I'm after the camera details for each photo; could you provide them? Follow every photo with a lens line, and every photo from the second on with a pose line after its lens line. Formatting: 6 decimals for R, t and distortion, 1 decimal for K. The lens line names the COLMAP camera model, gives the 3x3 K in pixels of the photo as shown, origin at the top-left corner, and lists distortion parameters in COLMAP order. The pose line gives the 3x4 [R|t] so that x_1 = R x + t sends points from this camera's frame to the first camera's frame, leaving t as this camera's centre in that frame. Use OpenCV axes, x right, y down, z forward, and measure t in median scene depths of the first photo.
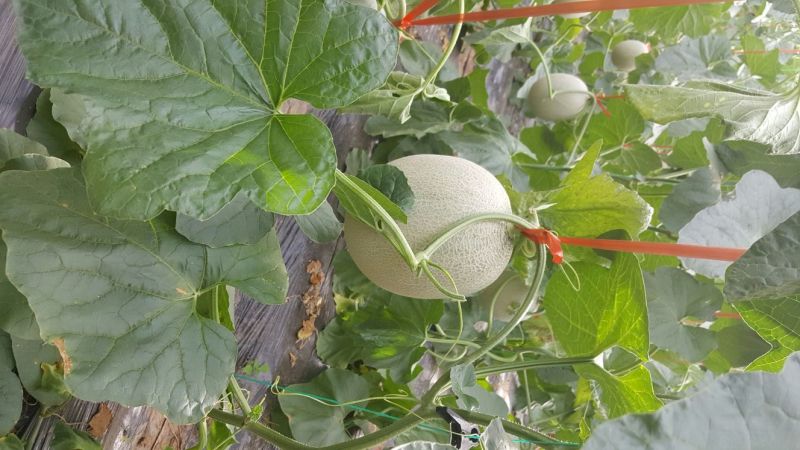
lens RADIAL K [[588.5, 0, 399.6], [0, 588.5, 230.6], [0, 0, 1]] dist [0.099100, -0.177471]
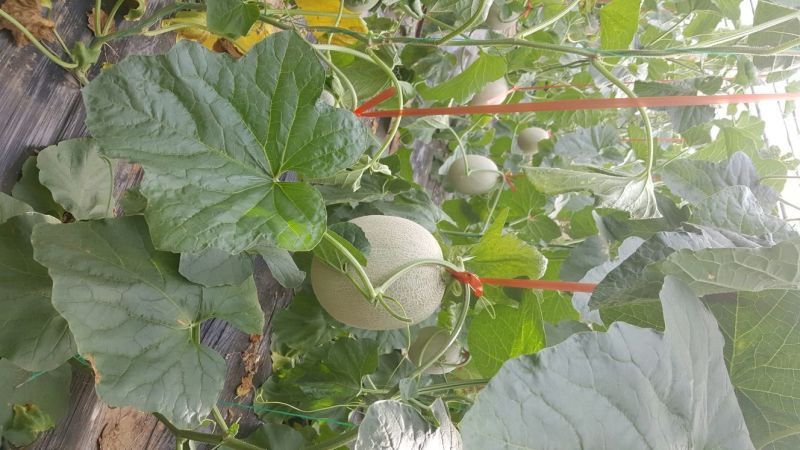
lens RADIAL K [[588.5, 0, 399.6], [0, 588.5, 230.6], [0, 0, 1]] dist [0.099100, -0.177471]
pose [[0.990894, 0.010359, 0.134243, -0.084219], [0.006051, 0.992603, -0.121256, 0.063958], [-0.134506, 0.120964, 0.983502, -0.283455]]
